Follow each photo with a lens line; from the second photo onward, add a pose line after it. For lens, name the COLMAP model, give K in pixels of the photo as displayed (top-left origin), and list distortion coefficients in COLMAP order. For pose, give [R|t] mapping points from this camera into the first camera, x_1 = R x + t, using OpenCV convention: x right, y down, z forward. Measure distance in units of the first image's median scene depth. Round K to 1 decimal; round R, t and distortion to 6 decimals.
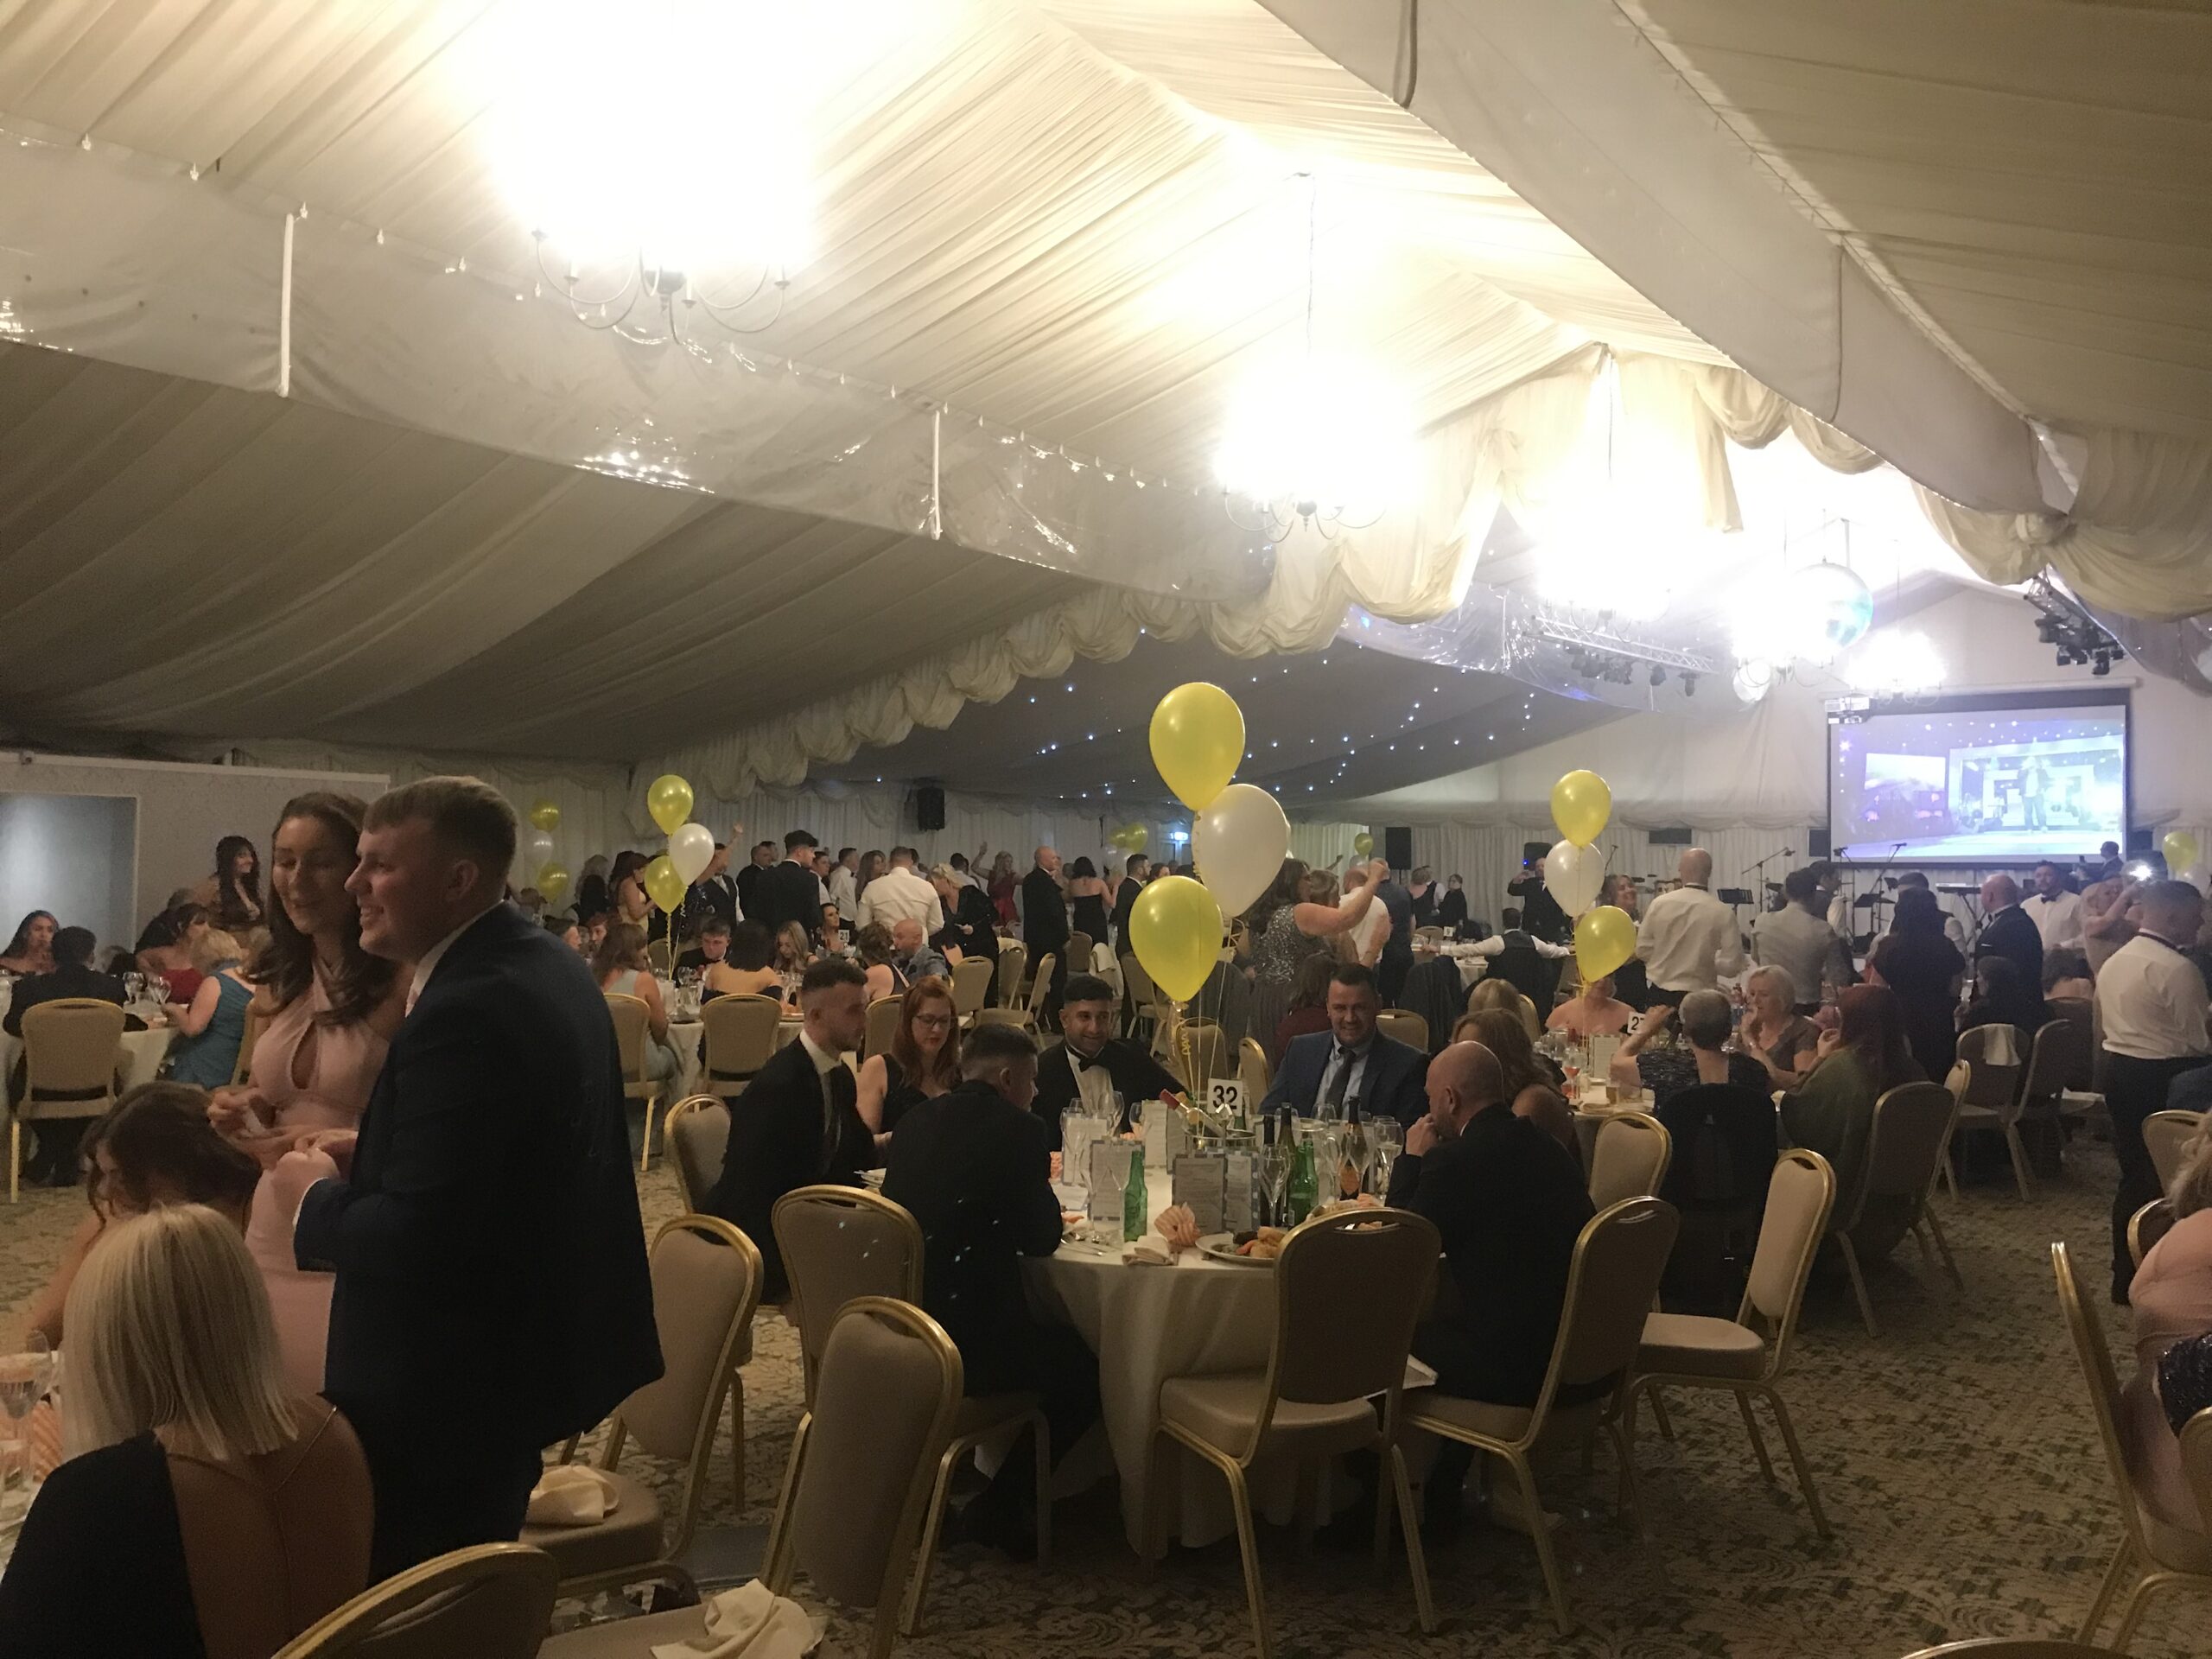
lens RADIAL K [[1872.6, 0, 1106.0], [0, 1872.6, 829.5], [0, 0, 1]] dist [0.078195, -0.114568]
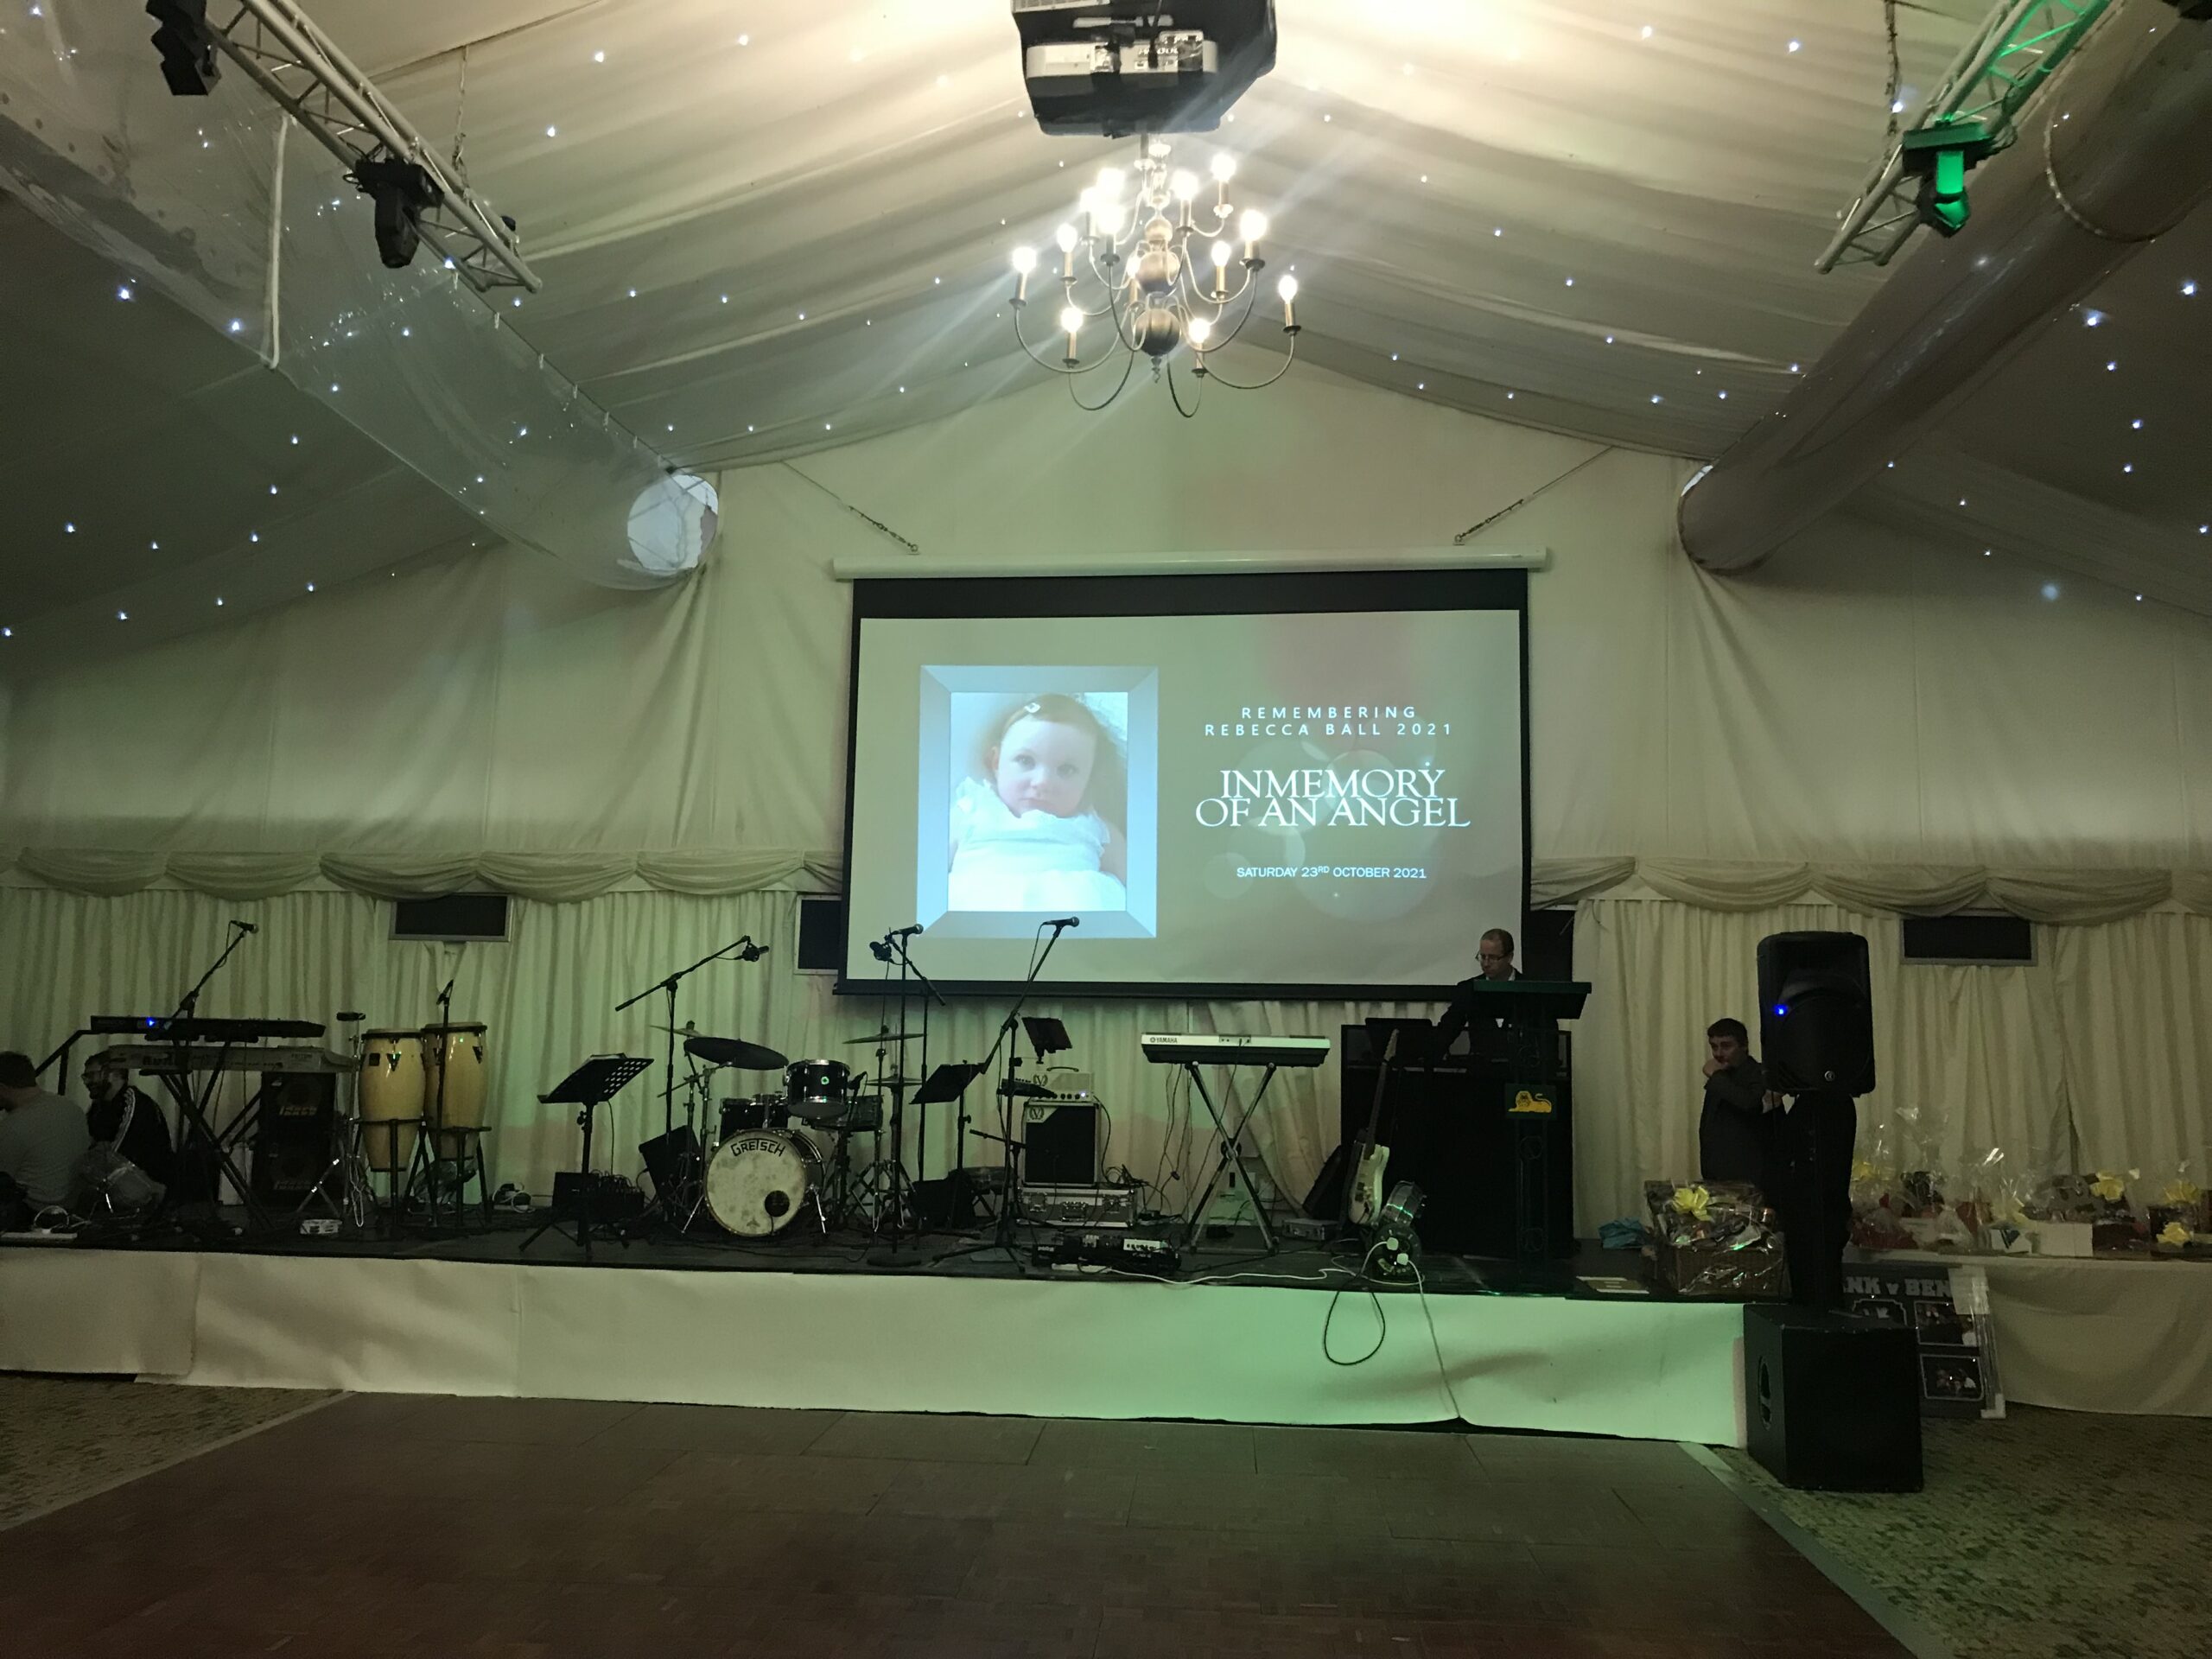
lens RADIAL K [[1797.2, 0, 1106.0], [0, 1797.2, 829.5], [0, 0, 1]] dist [0.043027, -0.005780]
pose [[0.852737, 0.059863, 0.518898, 0.416254], [-0.013759, 0.995641, -0.092252, 0.034384], [-0.522158, 0.071527, 0.849844, 1.163887]]
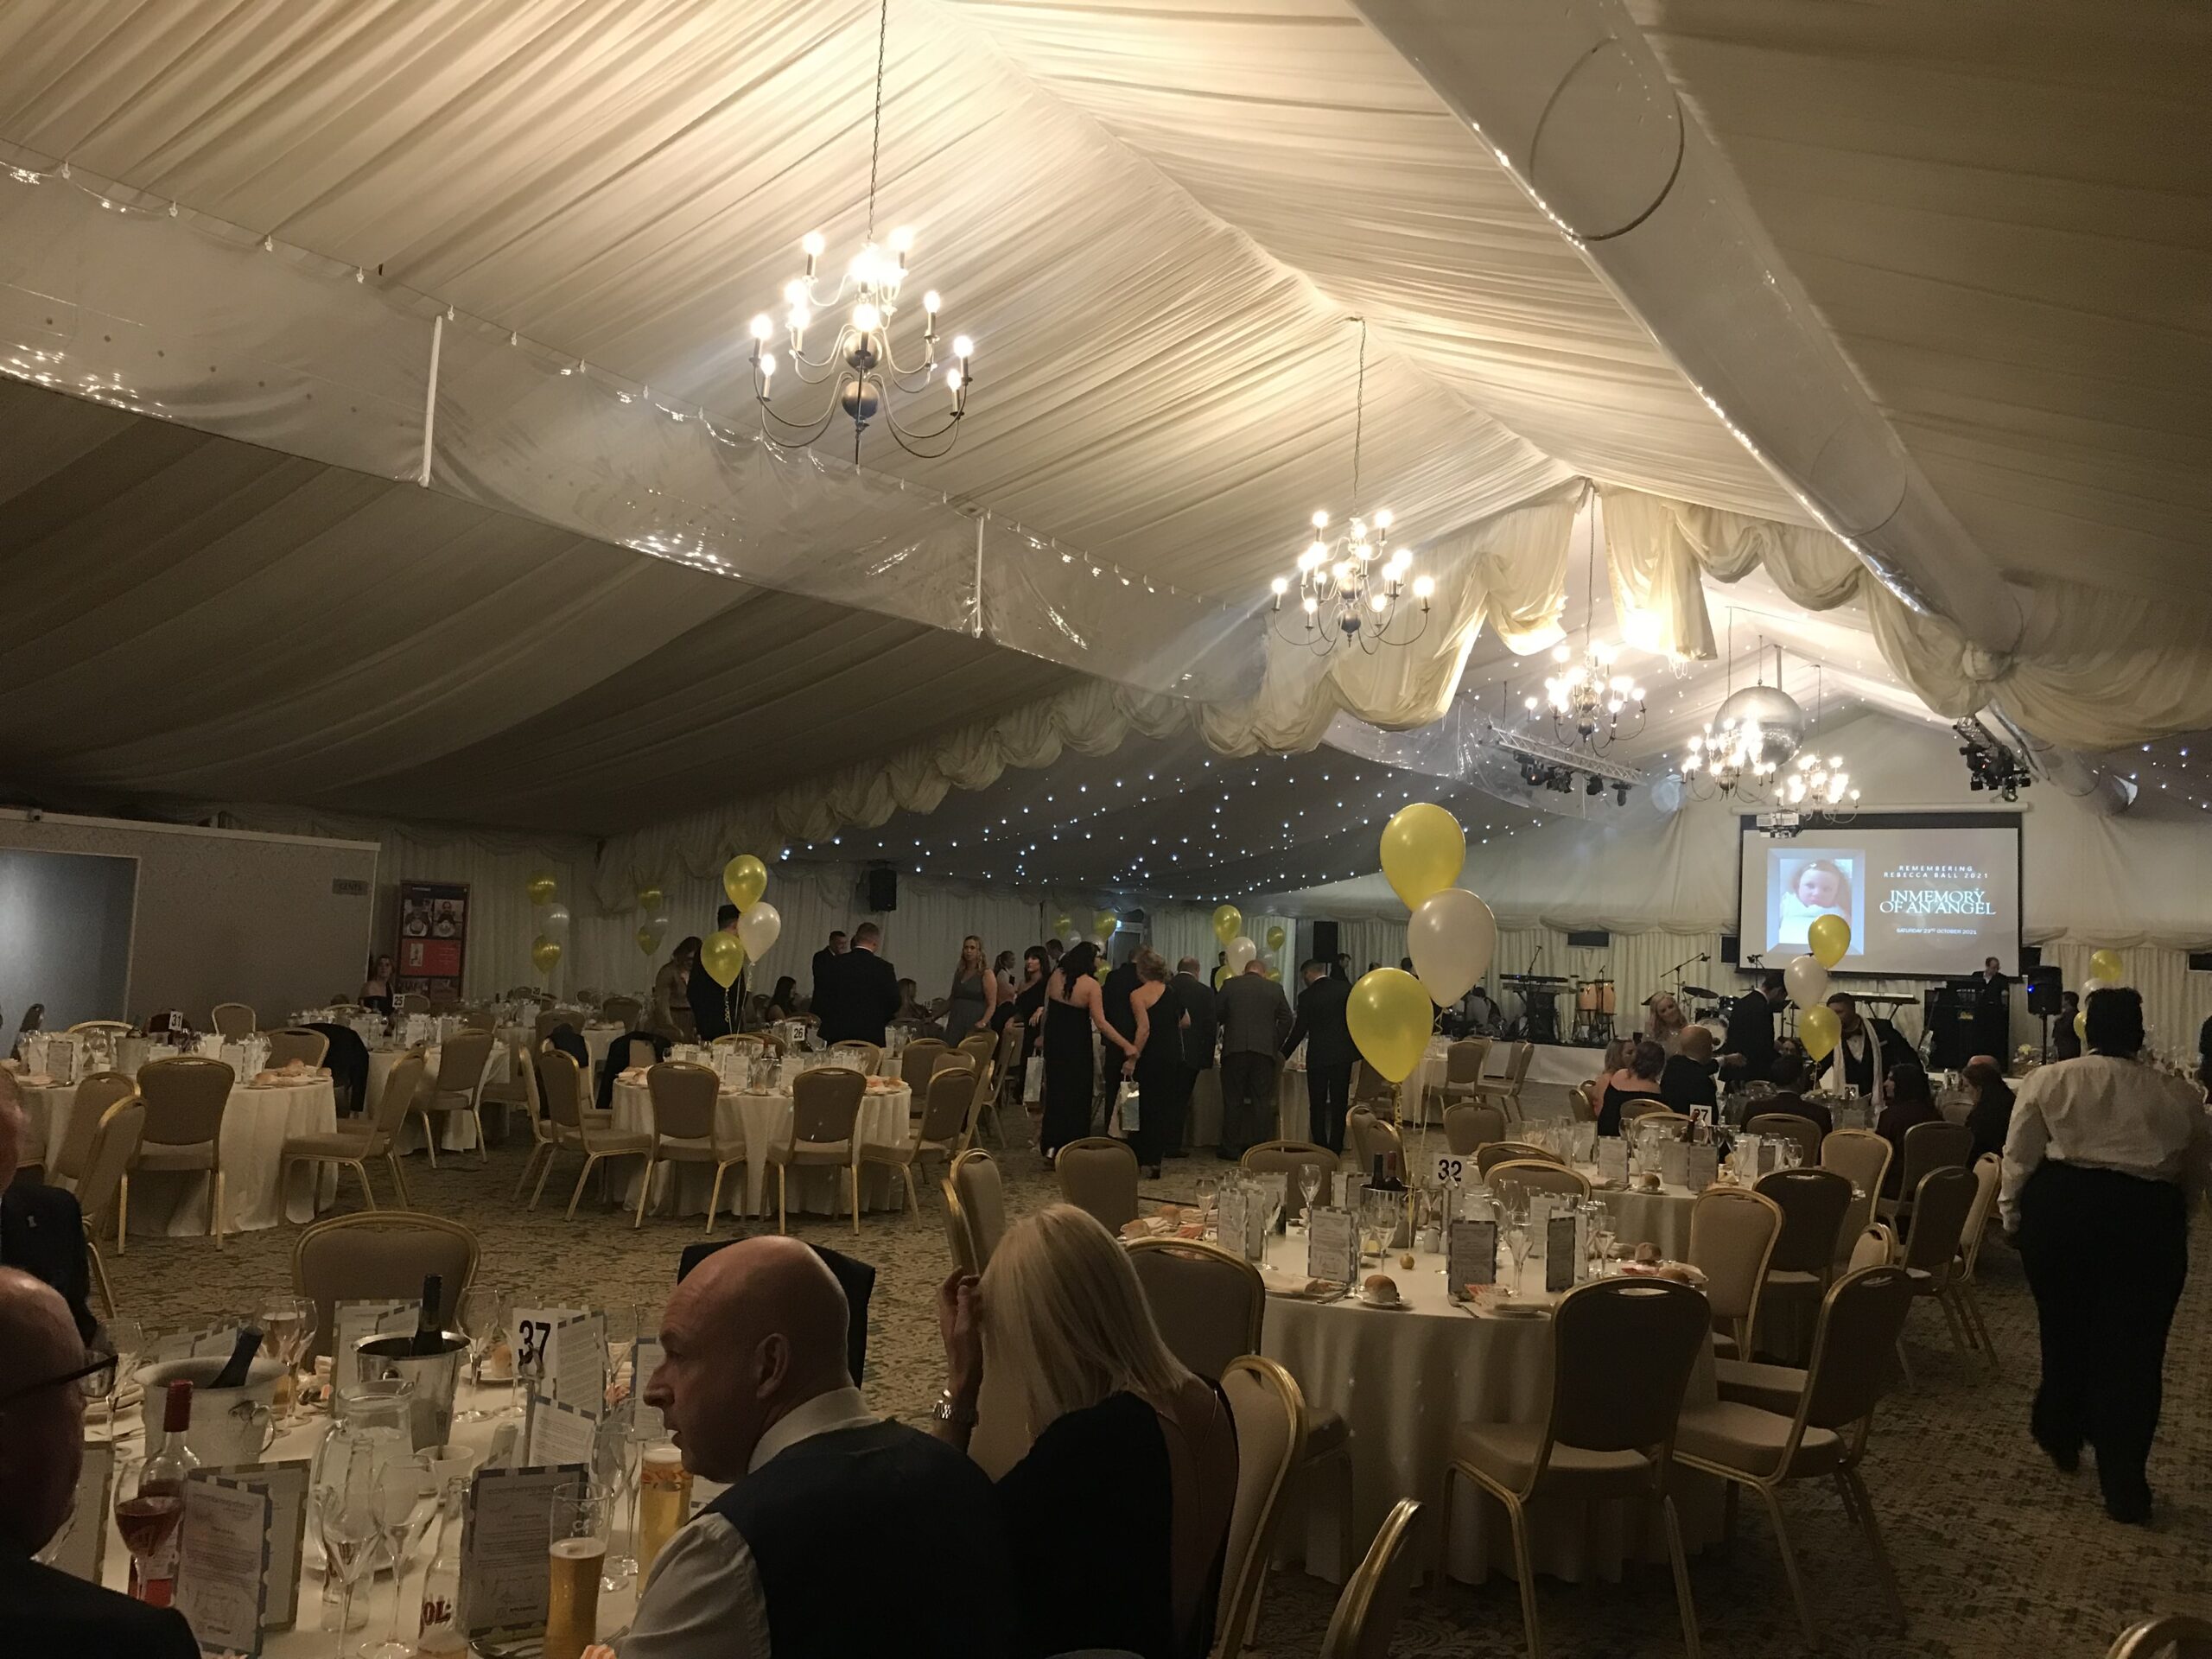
lens RADIAL K [[1872.6, 0, 1106.0], [0, 1872.6, 829.5], [0, 0, 1]] dist [0.078195, -0.114568]
pose [[0.997246, 0.032679, 0.066584, -0.069502], [-0.029620, 0.998482, -0.046429, -0.000646], [-0.068000, 0.044329, 0.996700, -0.036001]]
